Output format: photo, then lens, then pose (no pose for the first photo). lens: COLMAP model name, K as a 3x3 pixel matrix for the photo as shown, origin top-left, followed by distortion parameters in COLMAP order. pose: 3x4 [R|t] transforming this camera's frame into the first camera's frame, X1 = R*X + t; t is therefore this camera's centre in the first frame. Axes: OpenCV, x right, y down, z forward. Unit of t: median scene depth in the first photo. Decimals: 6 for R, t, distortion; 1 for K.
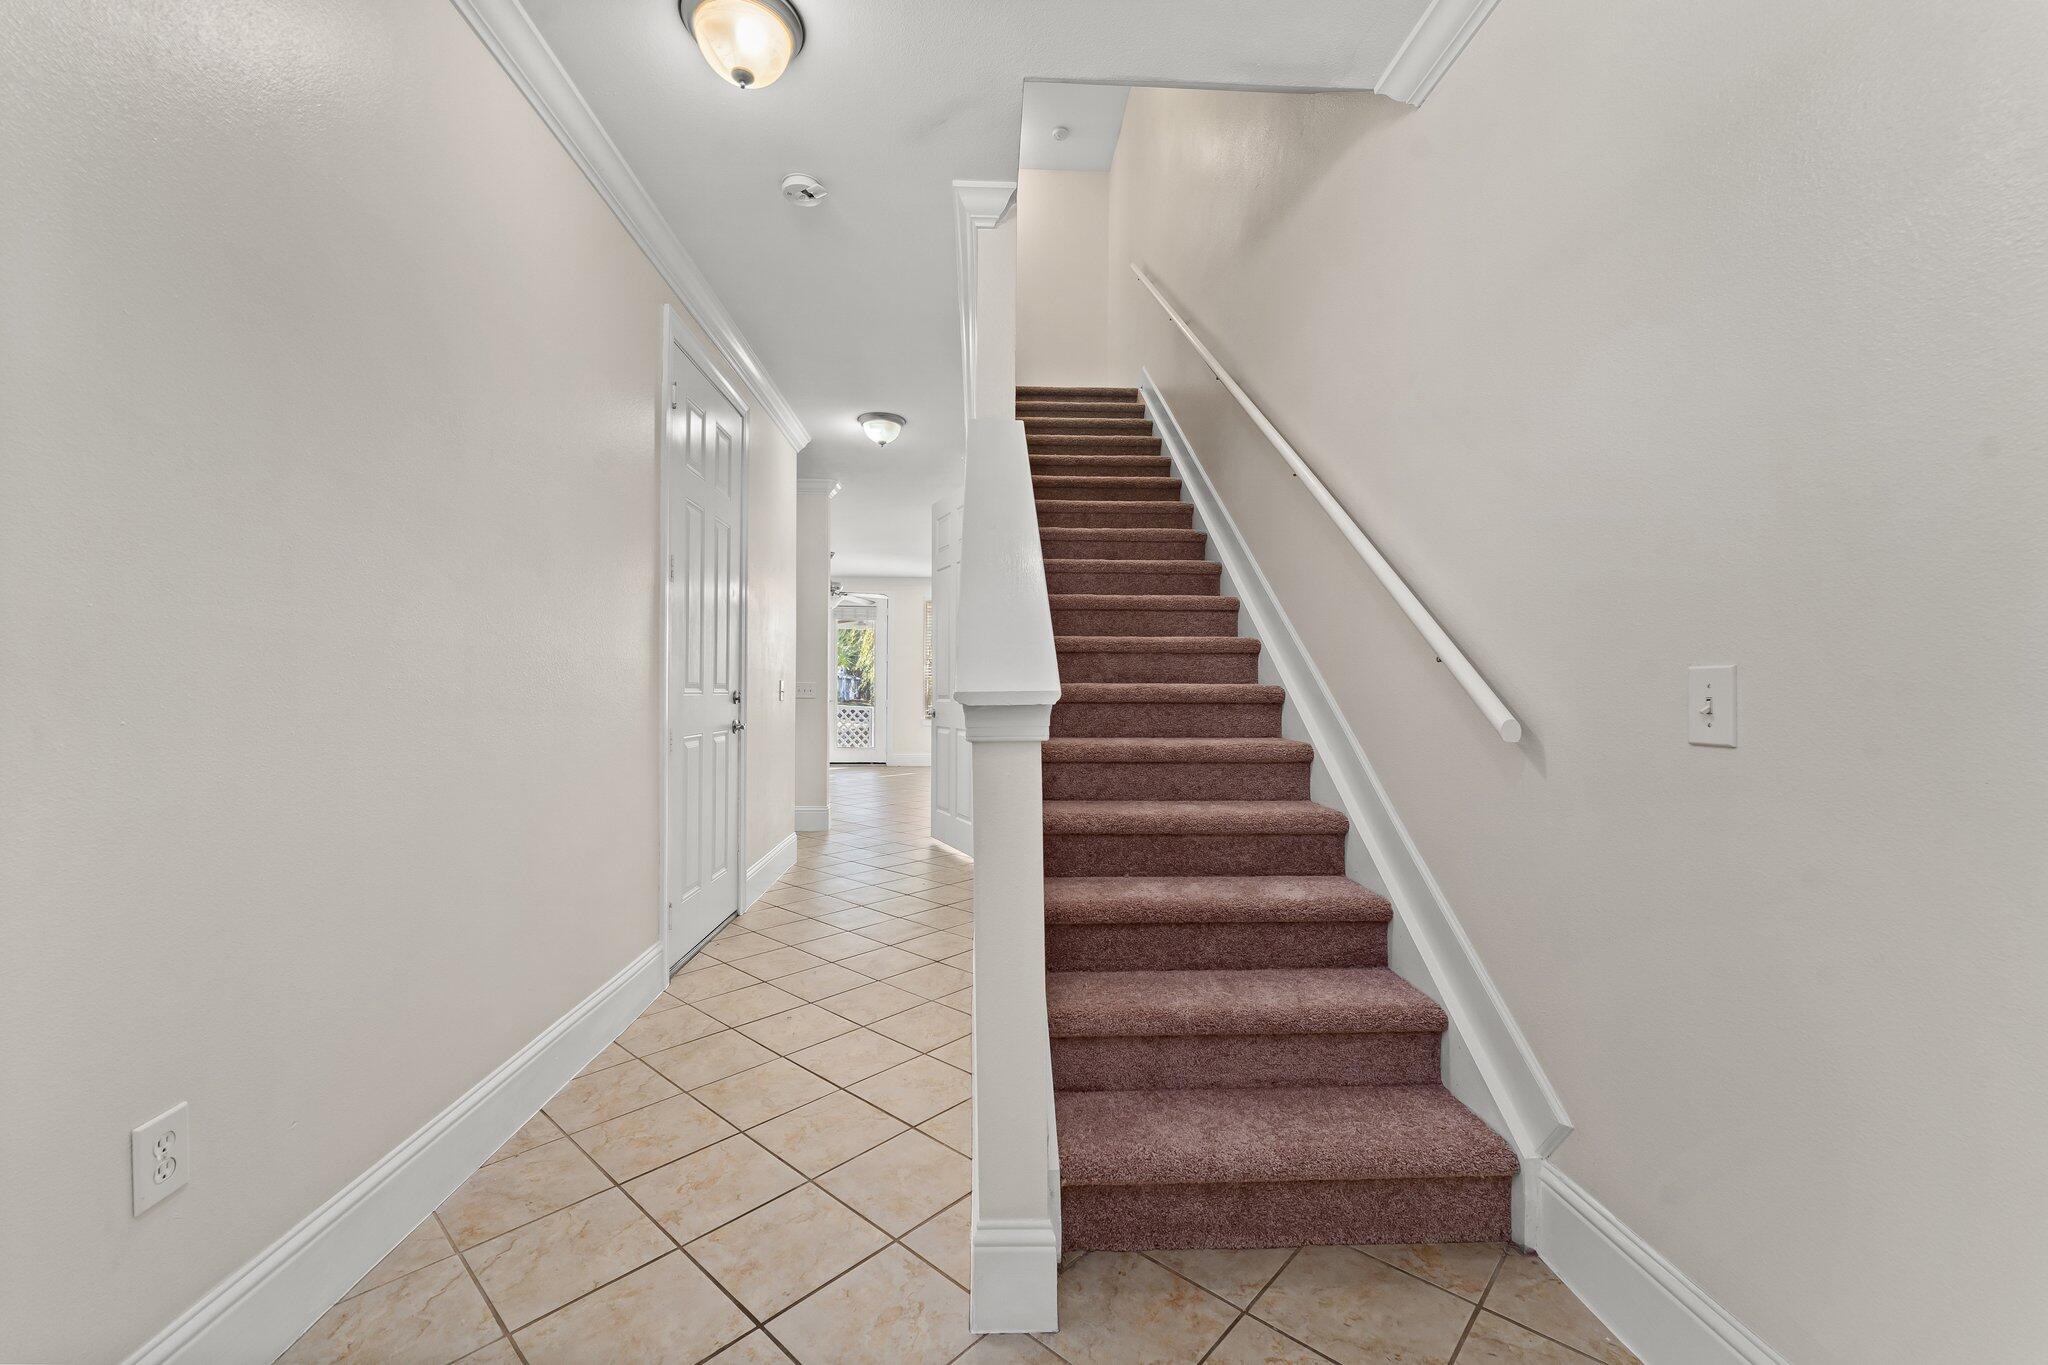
lens RADIAL K [[837.1, 0, 1072.8], [0, 837.1, 700.1], [0, 0, 1]] dist [-0.002446, 0.000651]
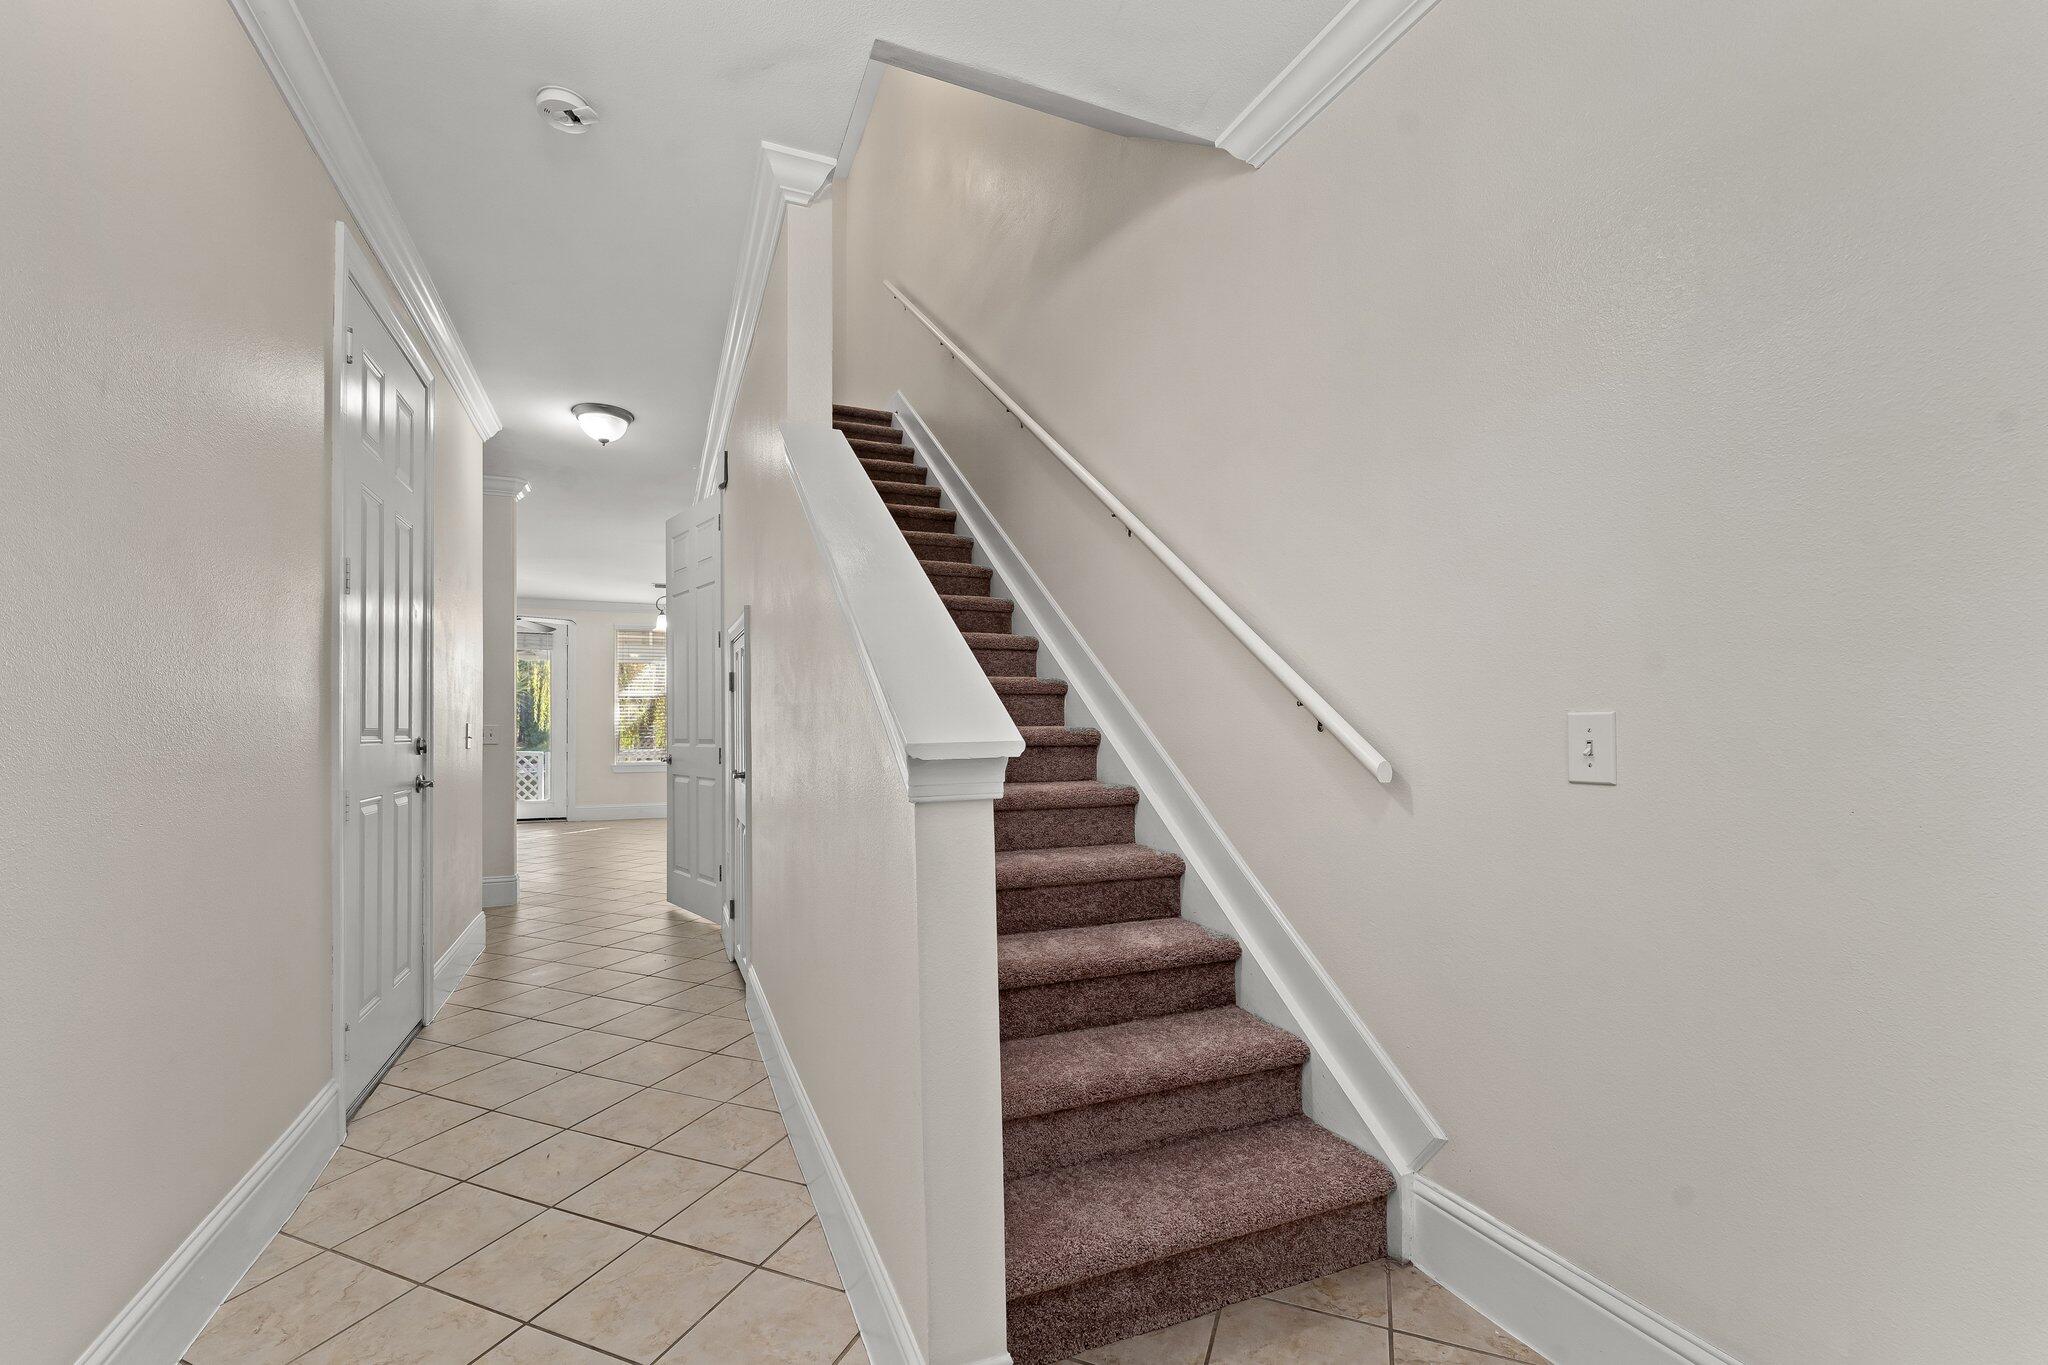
lens RADIAL K [[837.1, 0, 1018.6], [0, 837.1, 731.5], [0, 0, 1]] dist [-0.002446, 0.000651]
pose [[0.943226, -0.009286, 0.332021, -0.181670], [0.011267, 0.999928, -0.004042, -0.010561], [-0.331960, 0.007554, 0.943263, 0.108435]]
